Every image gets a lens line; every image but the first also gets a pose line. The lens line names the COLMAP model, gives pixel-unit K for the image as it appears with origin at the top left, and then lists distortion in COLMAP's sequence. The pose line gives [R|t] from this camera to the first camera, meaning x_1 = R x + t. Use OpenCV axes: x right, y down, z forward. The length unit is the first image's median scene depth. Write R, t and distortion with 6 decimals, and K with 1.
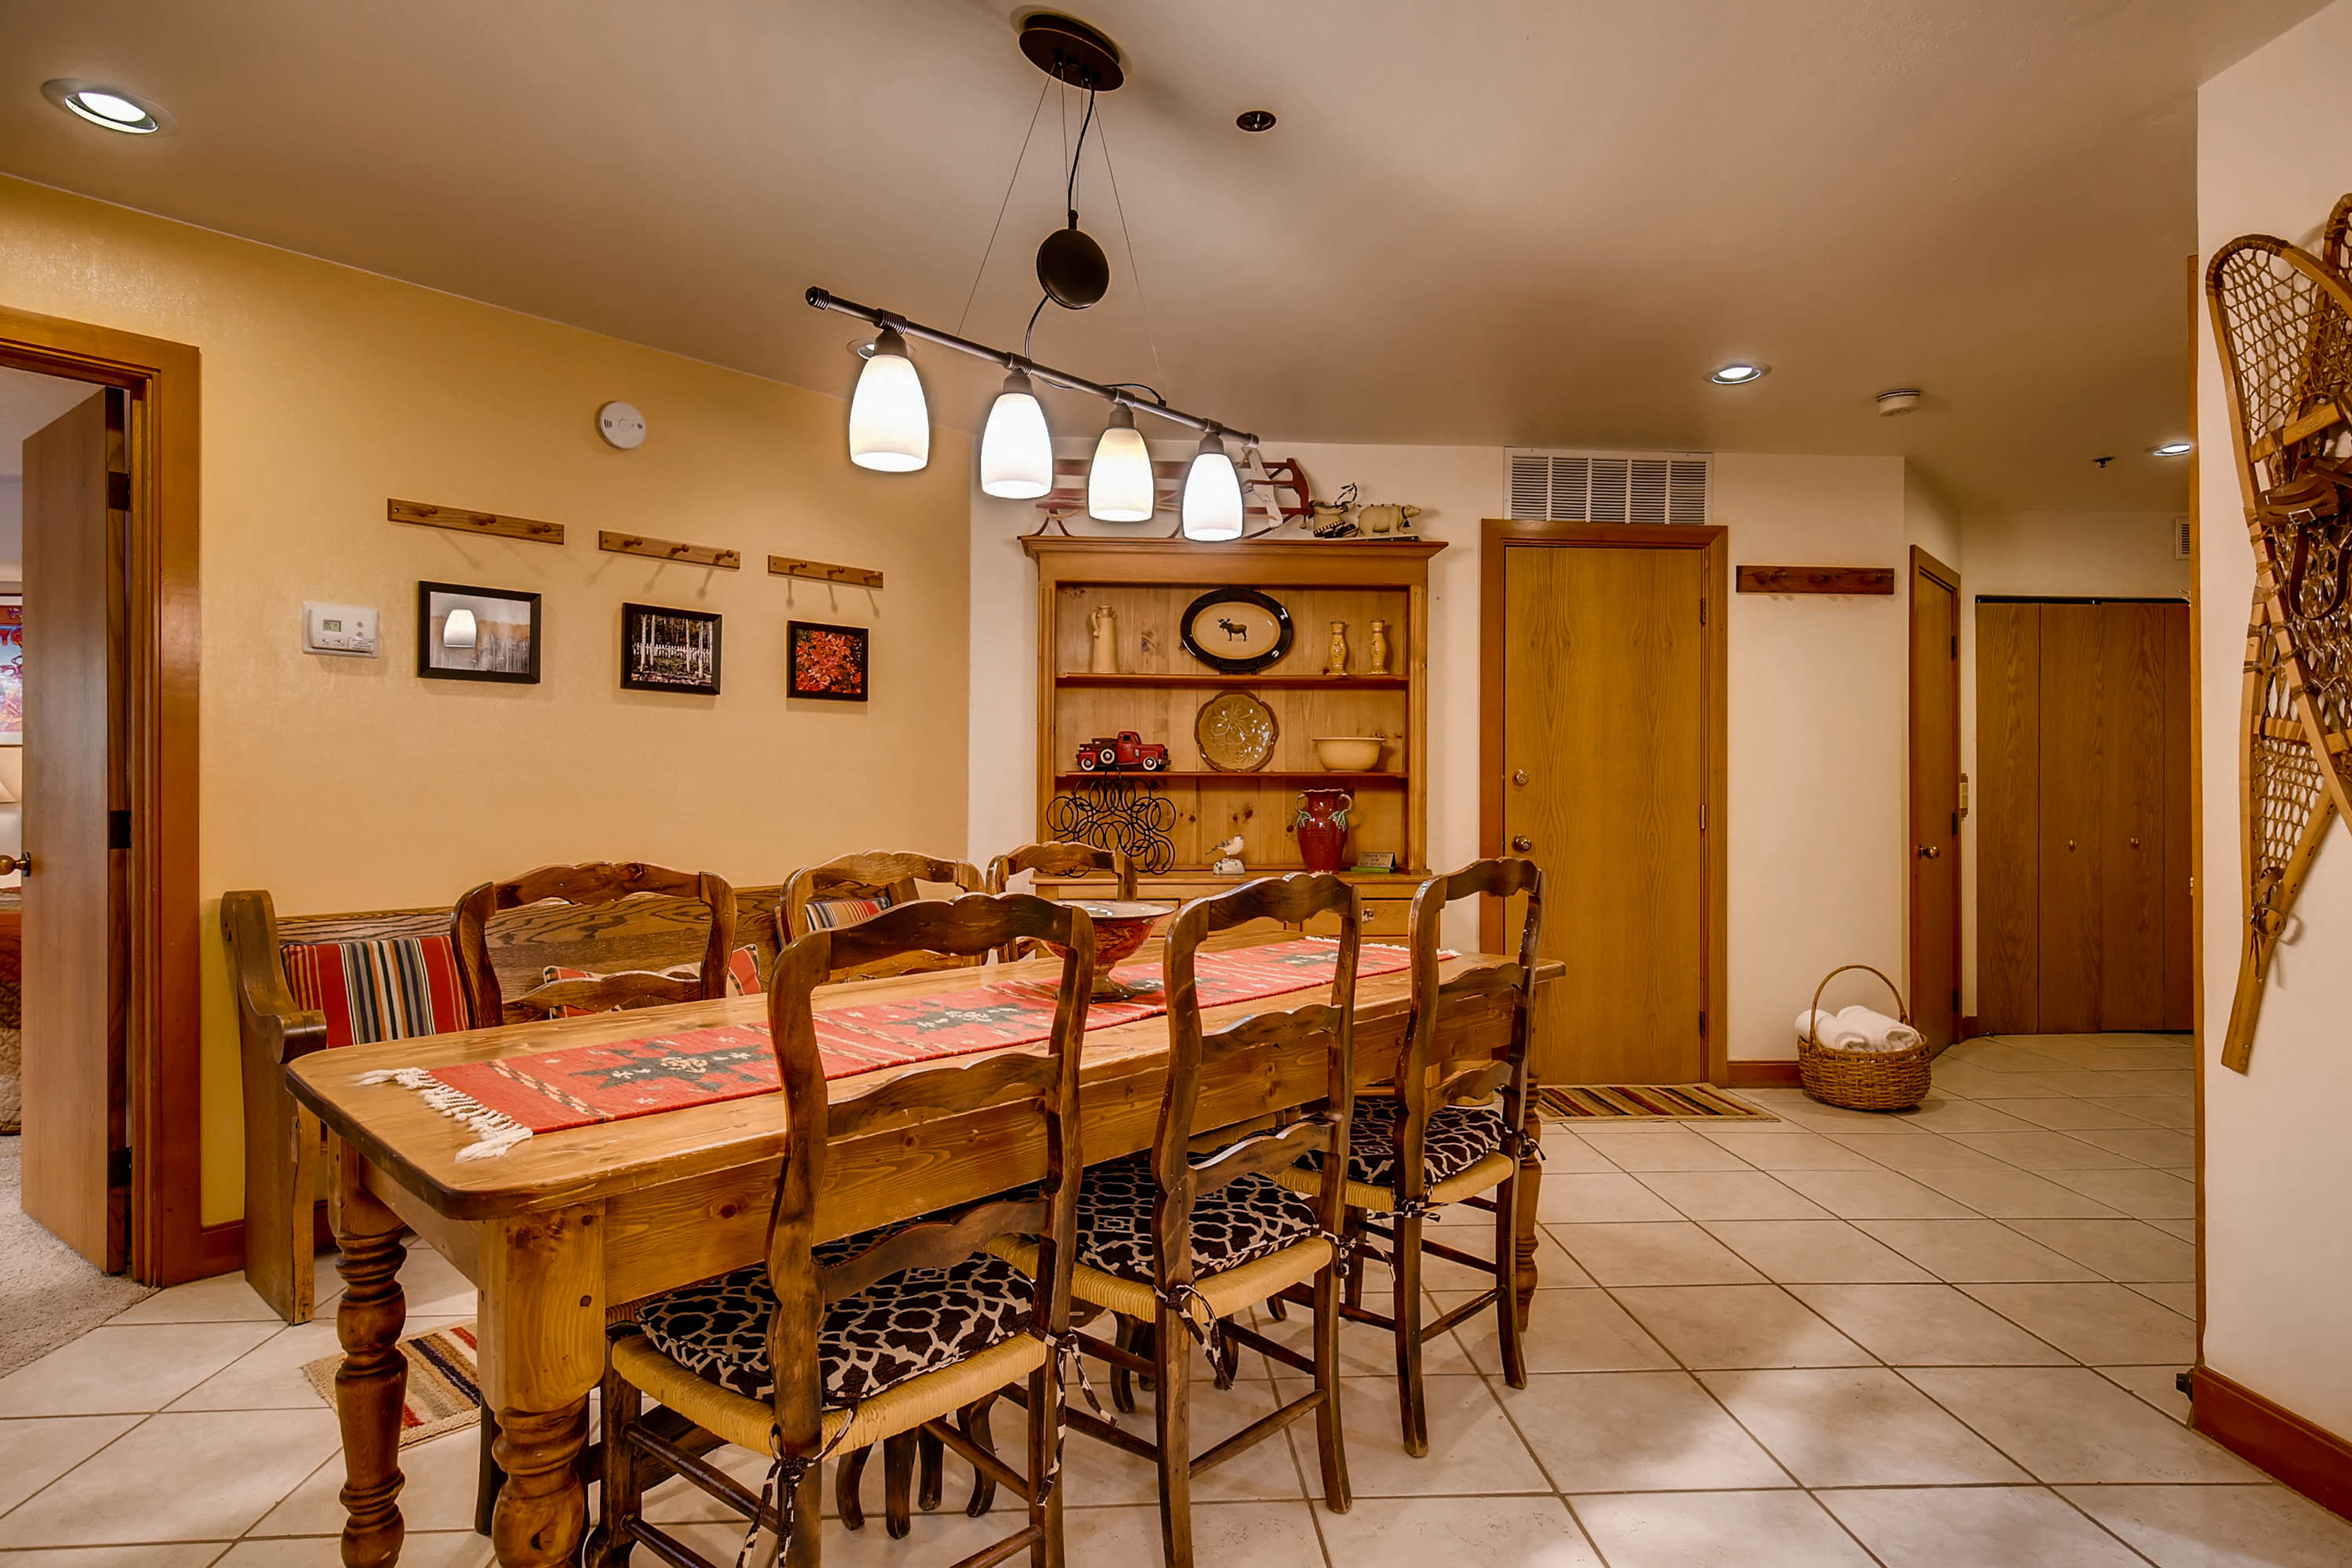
lens RADIAL K [[1282.9, 0, 1172.6], [0, 1282.9, 788.6], [0, 0, 1]] dist [0.006142, 0.000325]
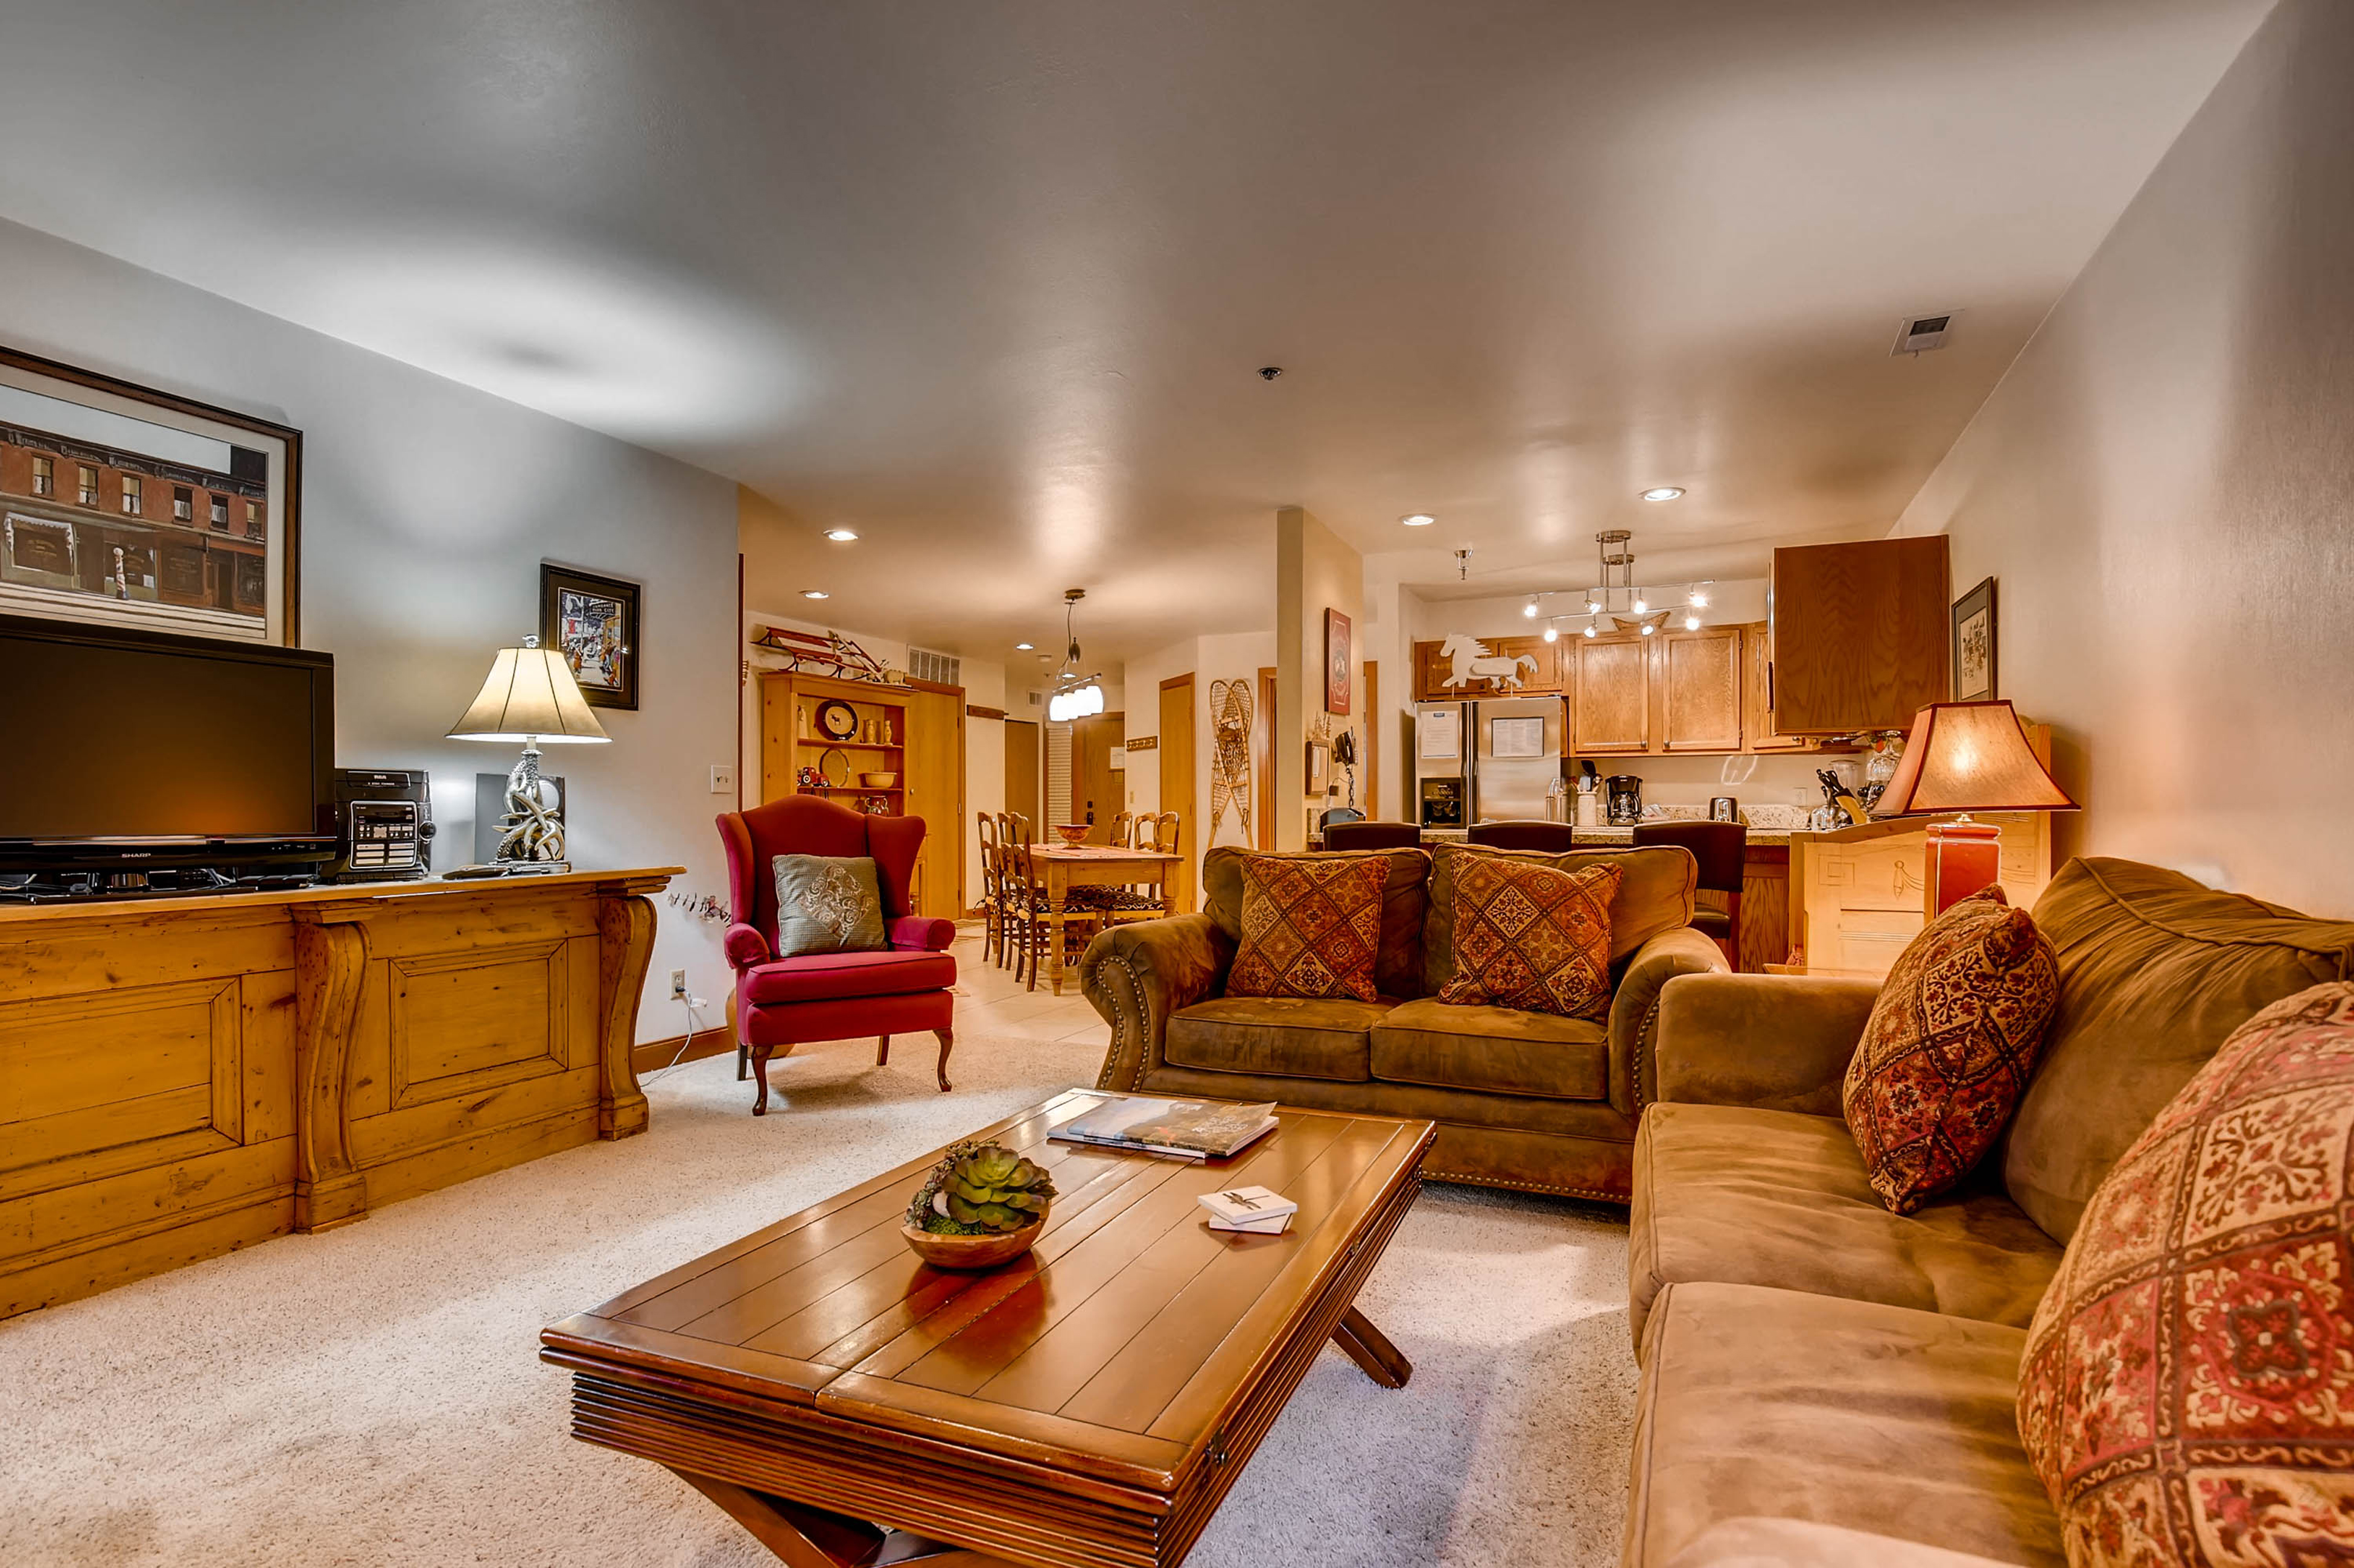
lens RADIAL K [[1175.2, 0, 1171.1], [0, 1175.2, 802.2], [0, 0, 1]] dist [0.009174, -0.000751]
pose [[0.456875, 0.000110, 0.889531, -1.466868], [0.003773, 0.999991, -0.002062, 0.018331], [-0.889523, 0.004298, 0.456871, -0.383268]]
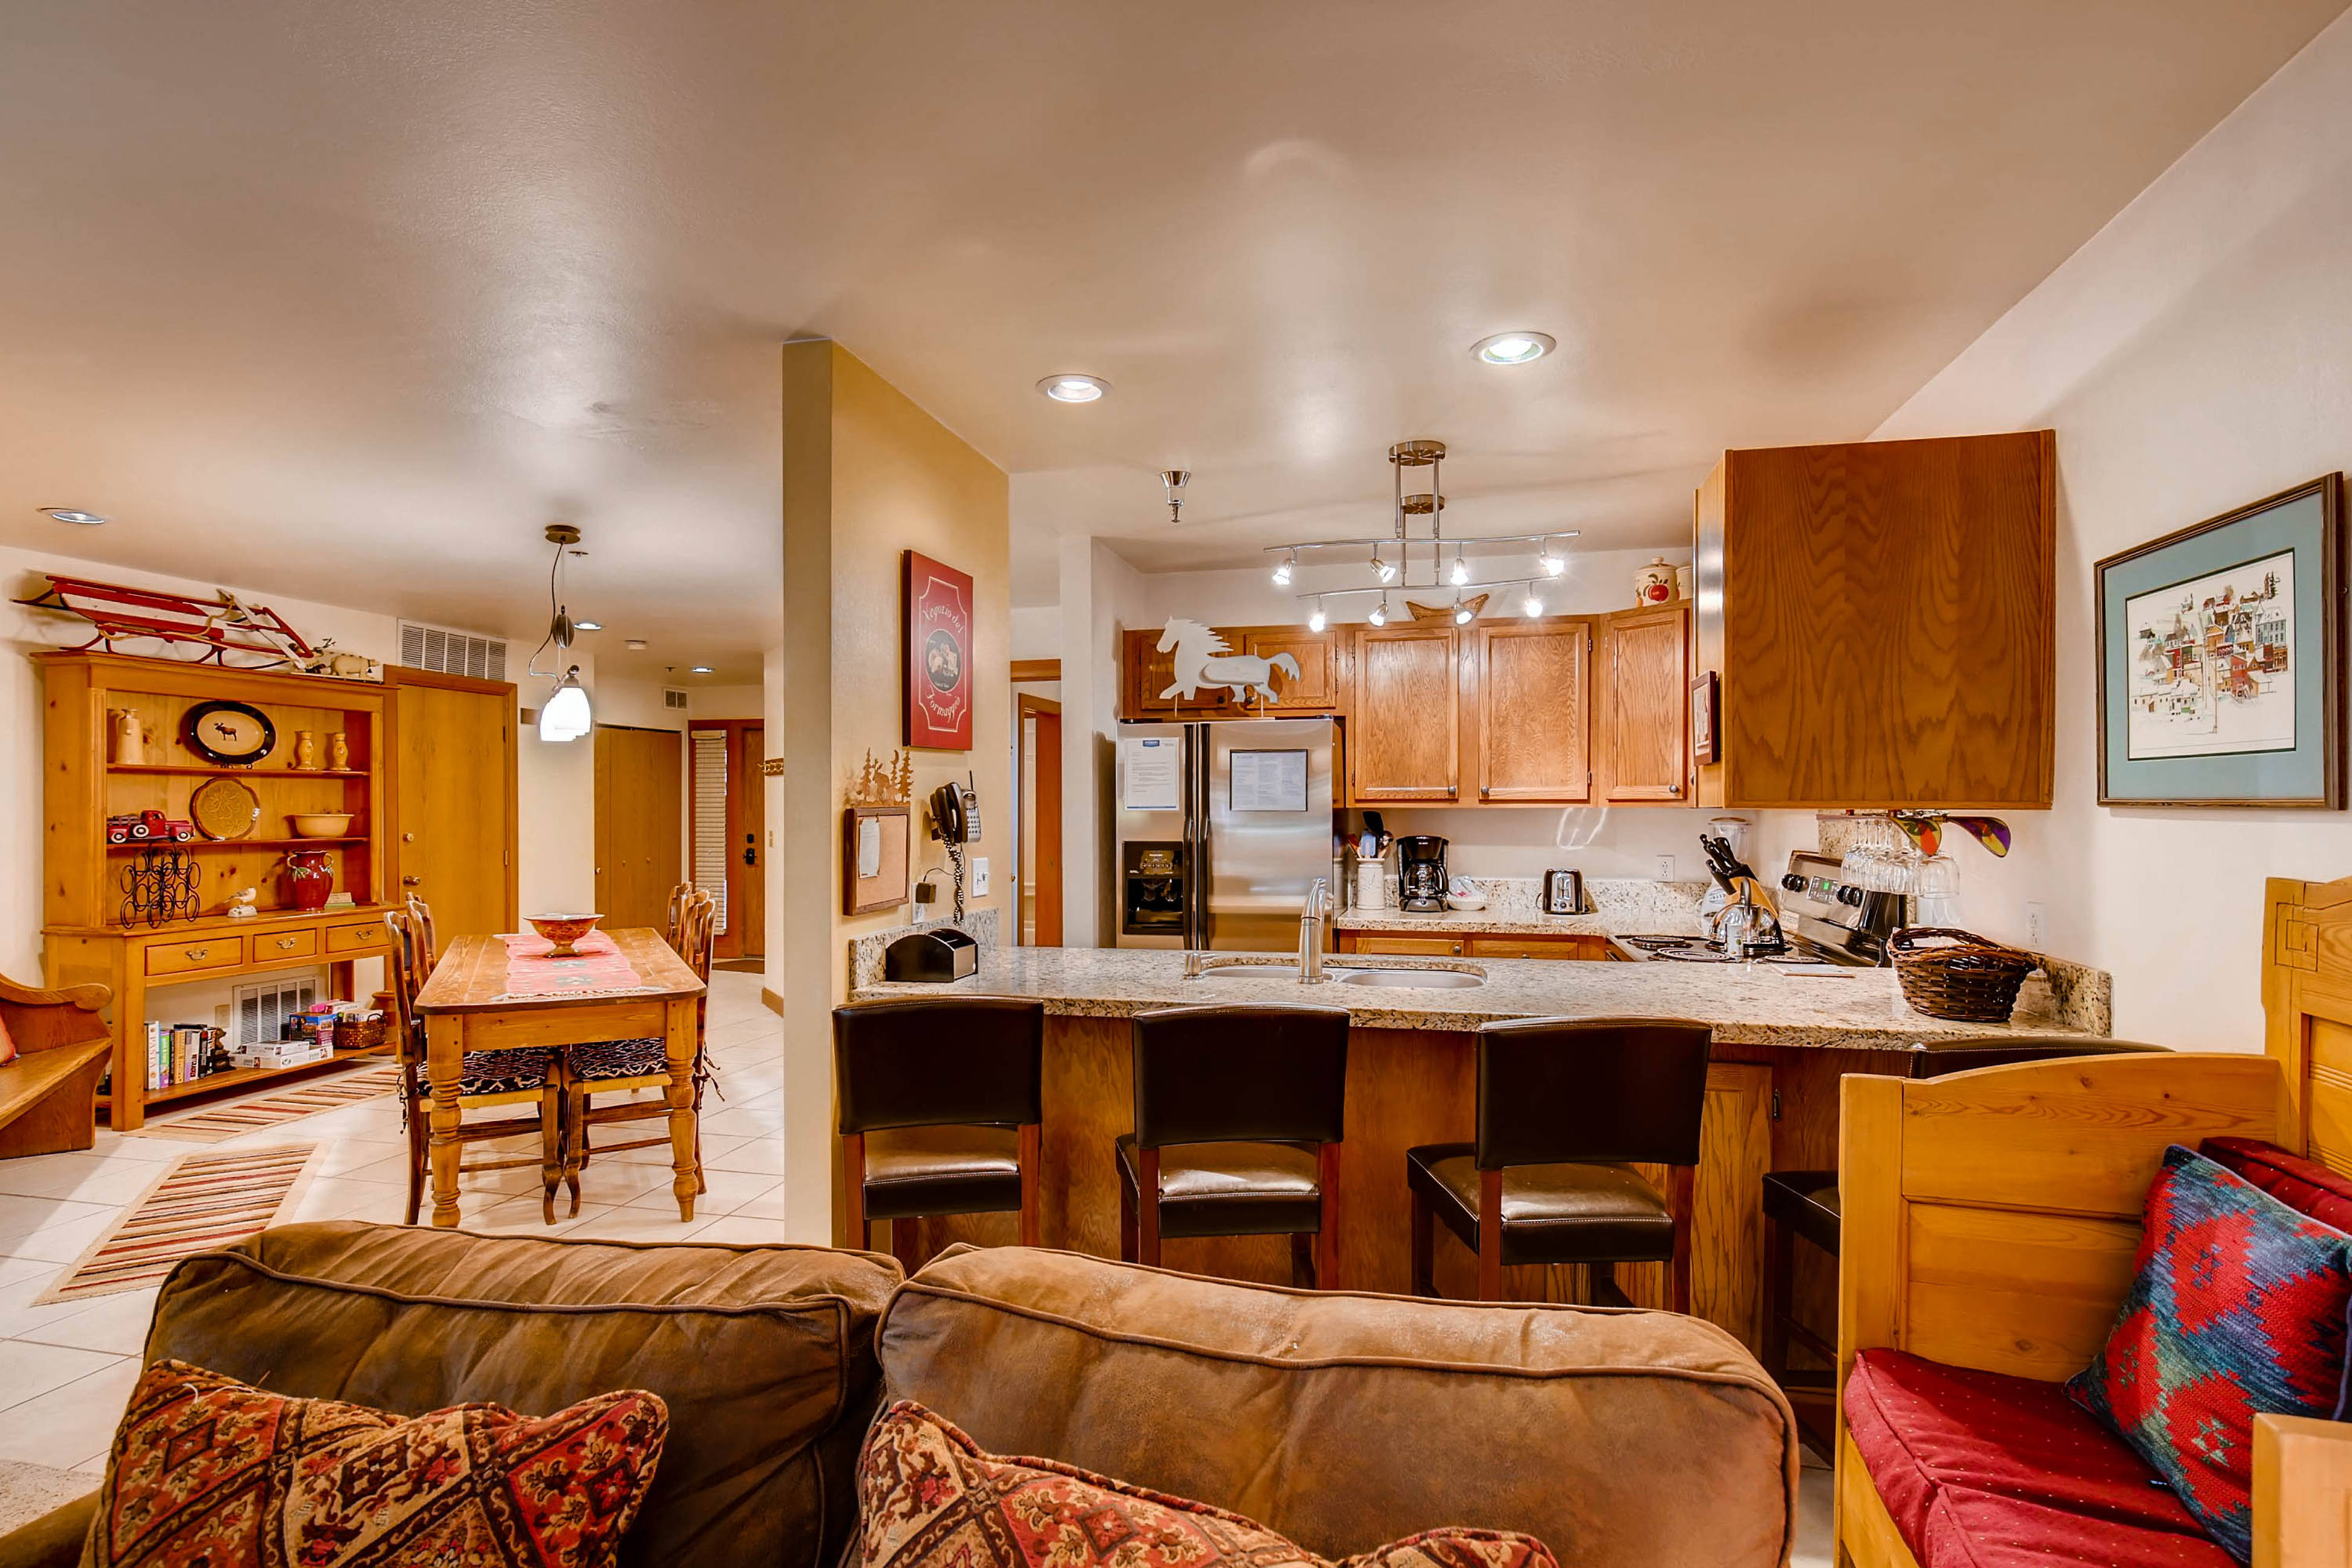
lens RADIAL K [[1174.3, 0, 1170.1], [0, 1174.3, 816.6], [0, 0, 1]] dist [0.009174, -0.000751]
pose [[0.294043, -0.011117, 0.955727, -0.856729], [0.002258, 0.999938, 0.010937, -0.049335], [-0.955789, -0.001058, 0.294050, -0.294498]]
